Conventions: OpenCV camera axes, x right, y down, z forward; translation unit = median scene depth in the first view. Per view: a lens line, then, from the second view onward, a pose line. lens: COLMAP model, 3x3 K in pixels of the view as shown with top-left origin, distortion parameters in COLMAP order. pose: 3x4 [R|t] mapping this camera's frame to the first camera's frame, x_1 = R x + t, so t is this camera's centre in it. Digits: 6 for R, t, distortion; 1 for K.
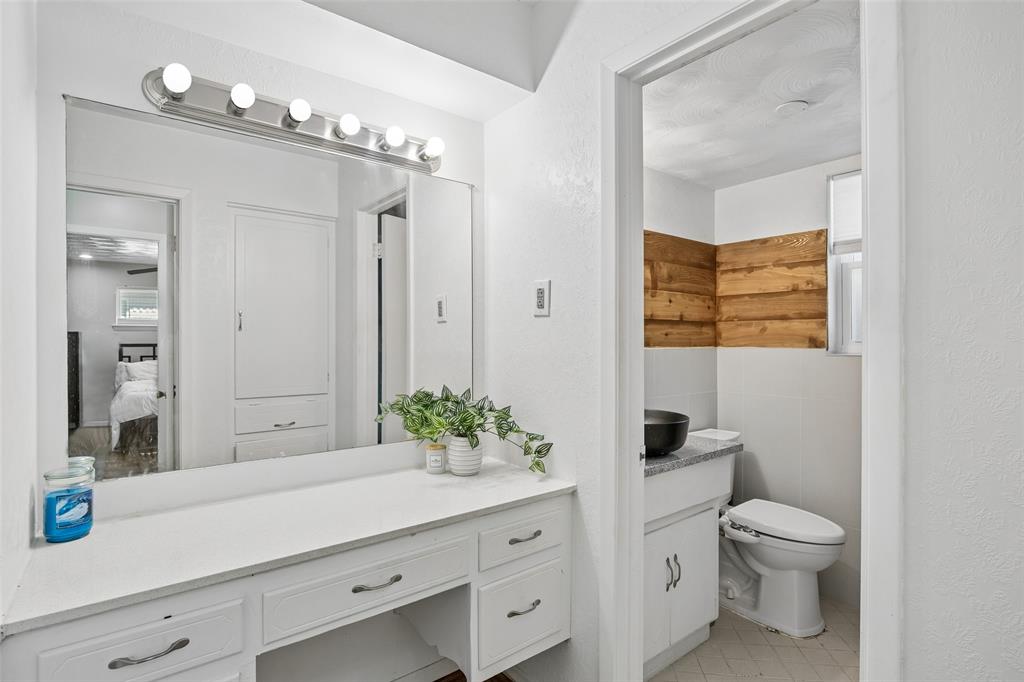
lens RADIAL K [[511.0, 0, 508.4], [0, 511.0, 343.9], [0, 0, 1]] dist [-0.003248, -0.000451]
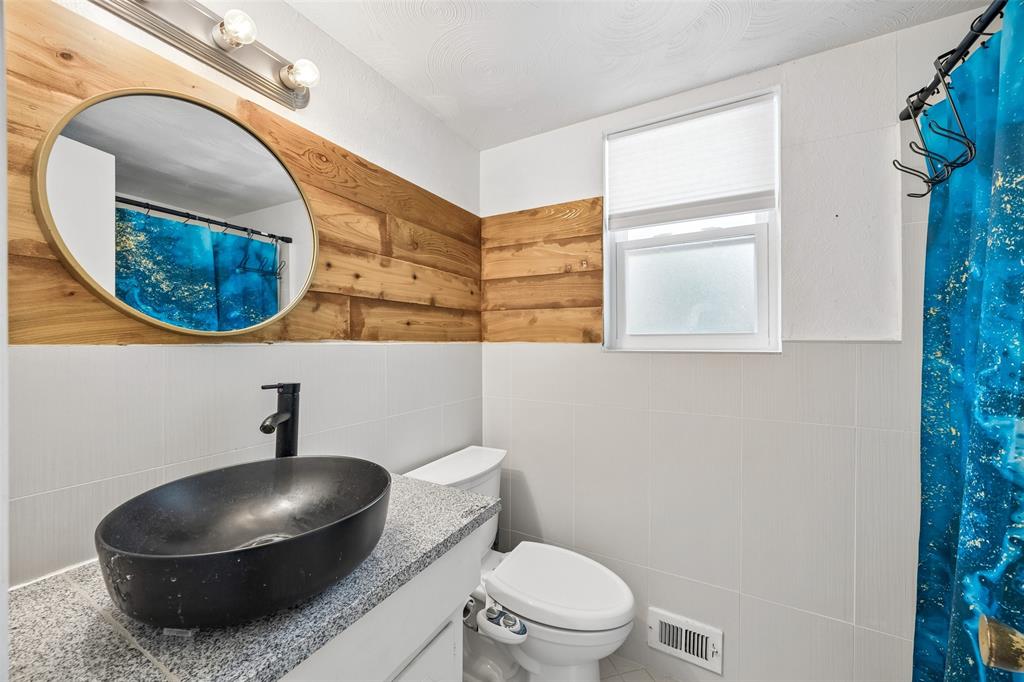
lens RADIAL K [[391.1, 0, 511.2], [0, 391.1, 341.7], [0, 0, 1]] dist [-0.000790, -0.000022]
pose [[0.921482, 0.000835, 0.388421, 0.229544], [0.000569, 0.999994, -0.003501, 0.008076], [-0.388421, 0.003447, 0.921476, 0.447890]]
